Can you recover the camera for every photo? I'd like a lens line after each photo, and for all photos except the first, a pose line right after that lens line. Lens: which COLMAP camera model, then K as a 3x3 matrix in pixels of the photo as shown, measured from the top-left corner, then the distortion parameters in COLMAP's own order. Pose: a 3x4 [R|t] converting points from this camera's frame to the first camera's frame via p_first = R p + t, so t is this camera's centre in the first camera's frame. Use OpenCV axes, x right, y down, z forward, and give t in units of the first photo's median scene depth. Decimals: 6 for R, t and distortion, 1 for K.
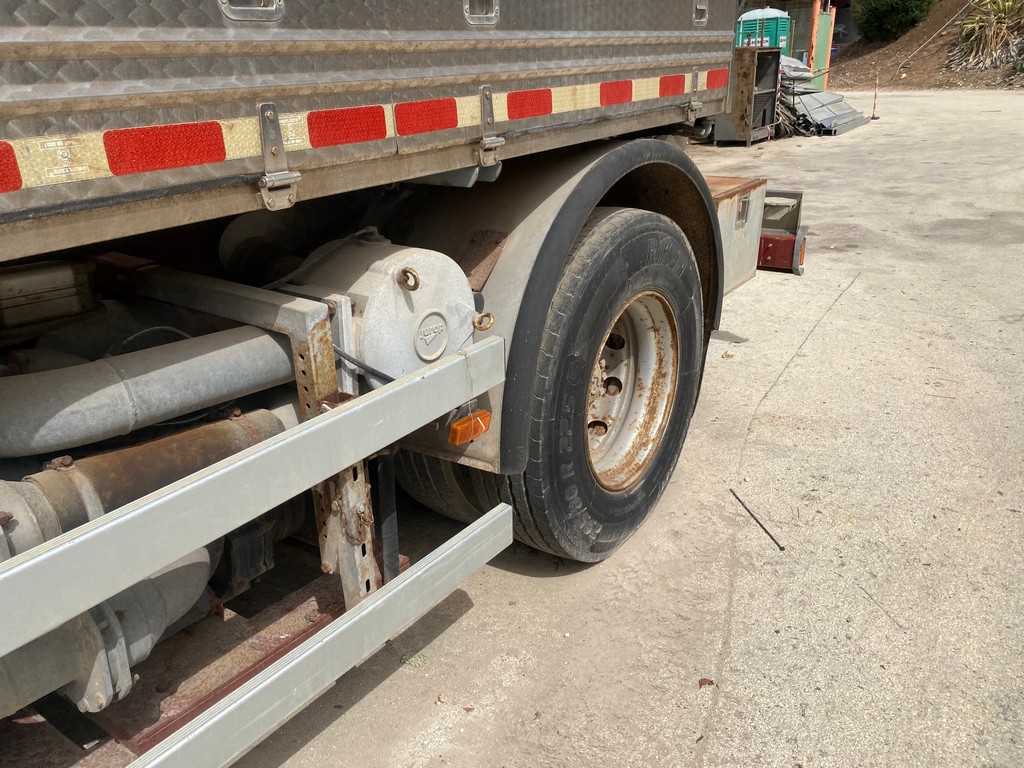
lens RADIAL K [[764.0, 0, 488.8], [0, 764.0, 381.5], [0, 0, 1]] dist [0.001495, -0.001457]
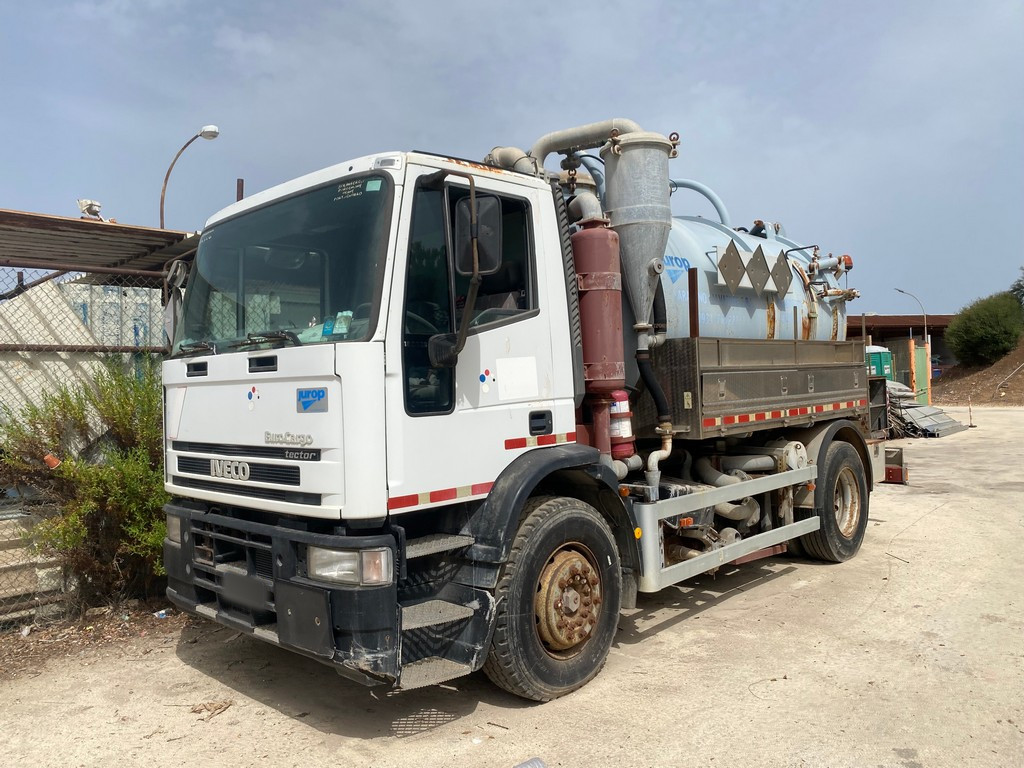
lens RADIAL K [[764.0, 0, 488.8], [0, 764.0, 381.5], [0, 0, 1]] dist [0.001495, -0.001457]
pose [[0.989720, 0.007489, -0.142824, -0.270707], [-0.061056, 0.925180, -0.374584, 0.276454], [0.129332, 0.379454, 0.916127, -0.734693]]
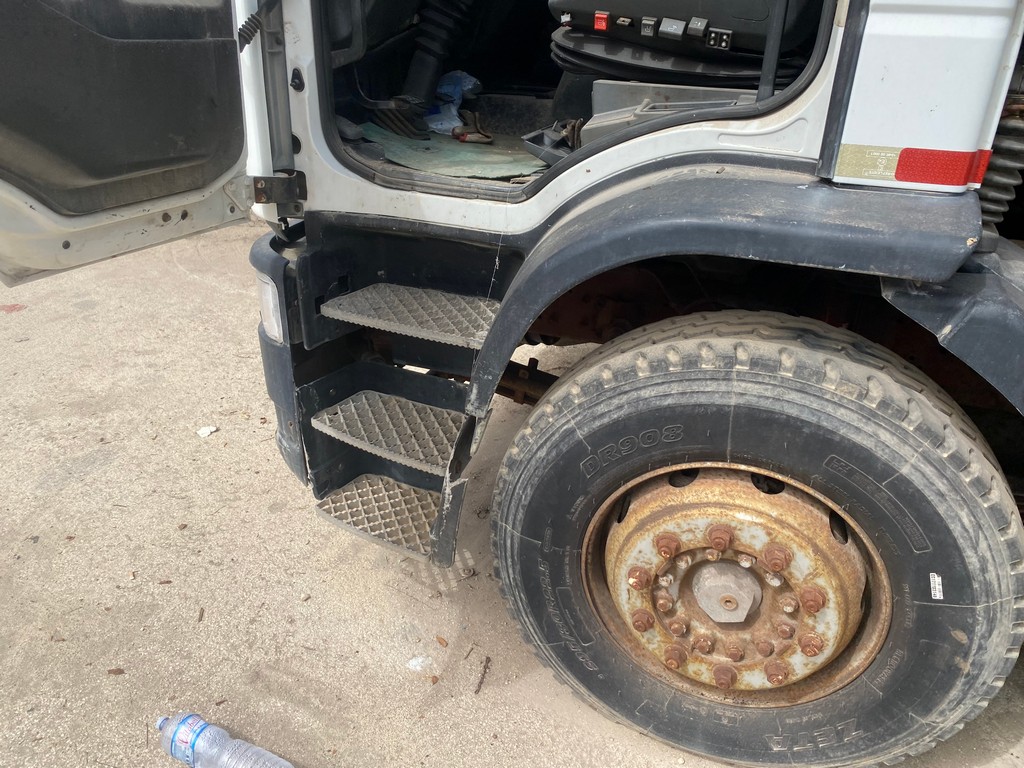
lens RADIAL K [[759.3, 0, 501.8], [0, 759.3, 384.2], [0, 0, 1]] dist [0.065007, -0.067545]
pose [[0.274483, 0.480802, -0.832759, -0.139790], [-0.409386, 0.842046, 0.351228, 0.087537], [0.870093, 0.244514, 0.427961, -0.252058]]
